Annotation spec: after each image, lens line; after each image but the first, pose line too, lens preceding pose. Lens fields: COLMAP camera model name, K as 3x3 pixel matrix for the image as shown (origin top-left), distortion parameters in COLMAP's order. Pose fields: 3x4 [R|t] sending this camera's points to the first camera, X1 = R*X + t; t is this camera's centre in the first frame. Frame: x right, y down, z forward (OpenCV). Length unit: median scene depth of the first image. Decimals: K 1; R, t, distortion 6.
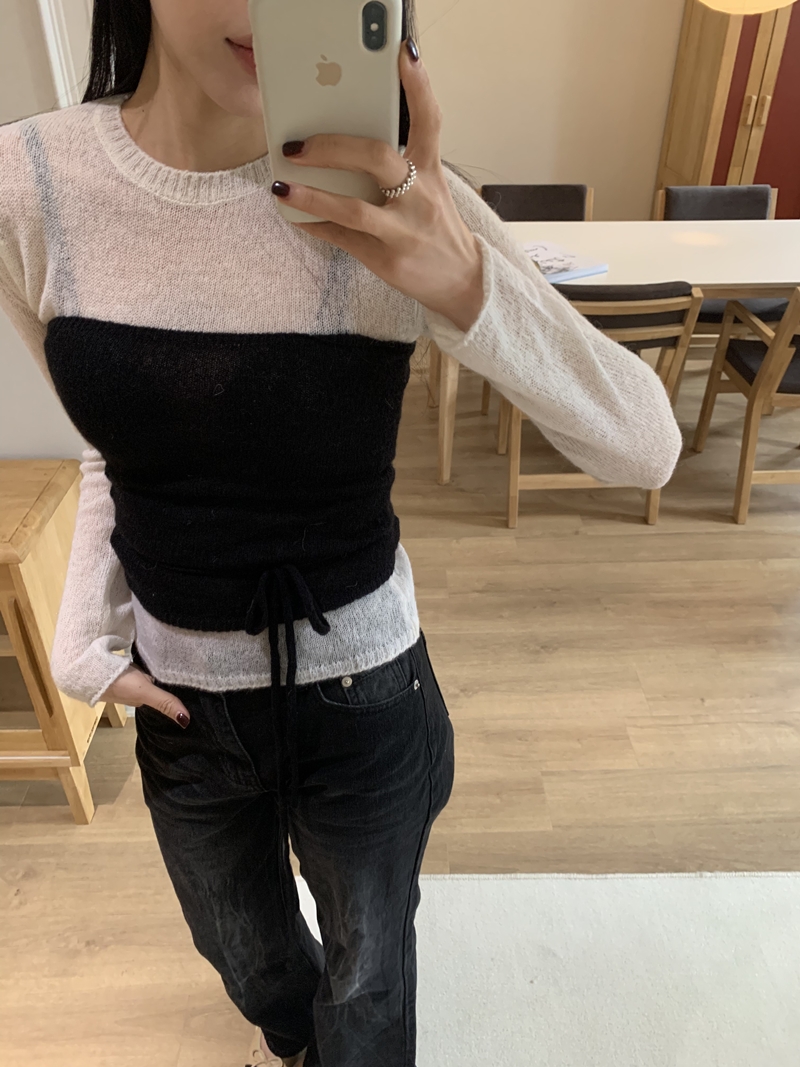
lens RADIAL K [[804.3, 0, 406.5], [0, 804.3, 533.4], [0, 0, 1]] dist [0.006784, -0.014501]
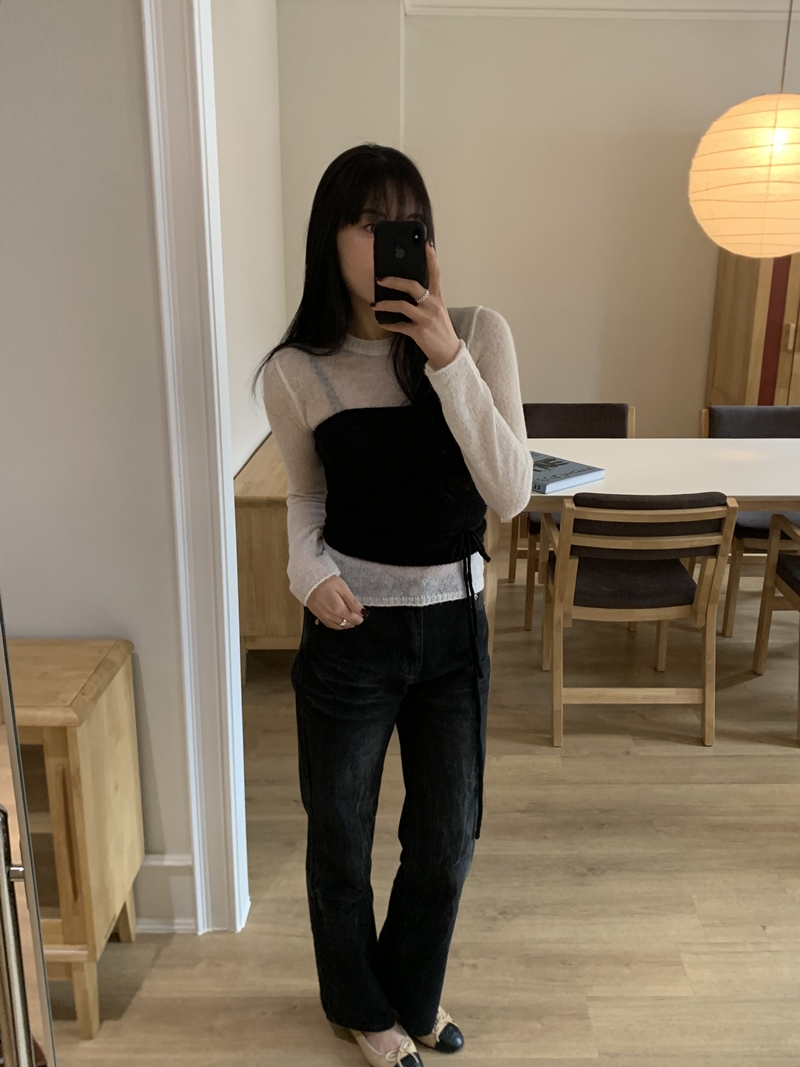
lens RADIAL K [[1008.0, 0, 428.1], [0, 1008.0, 532.3], [0, 0, 1]] dist [0.001920, 0.000620]
pose [[0.999743, 0.016571, -0.015476, -0.003447], [-0.020188, 0.961278, -0.274841, 0.101784], [0.010322, 0.275083, 0.961365, -0.236510]]
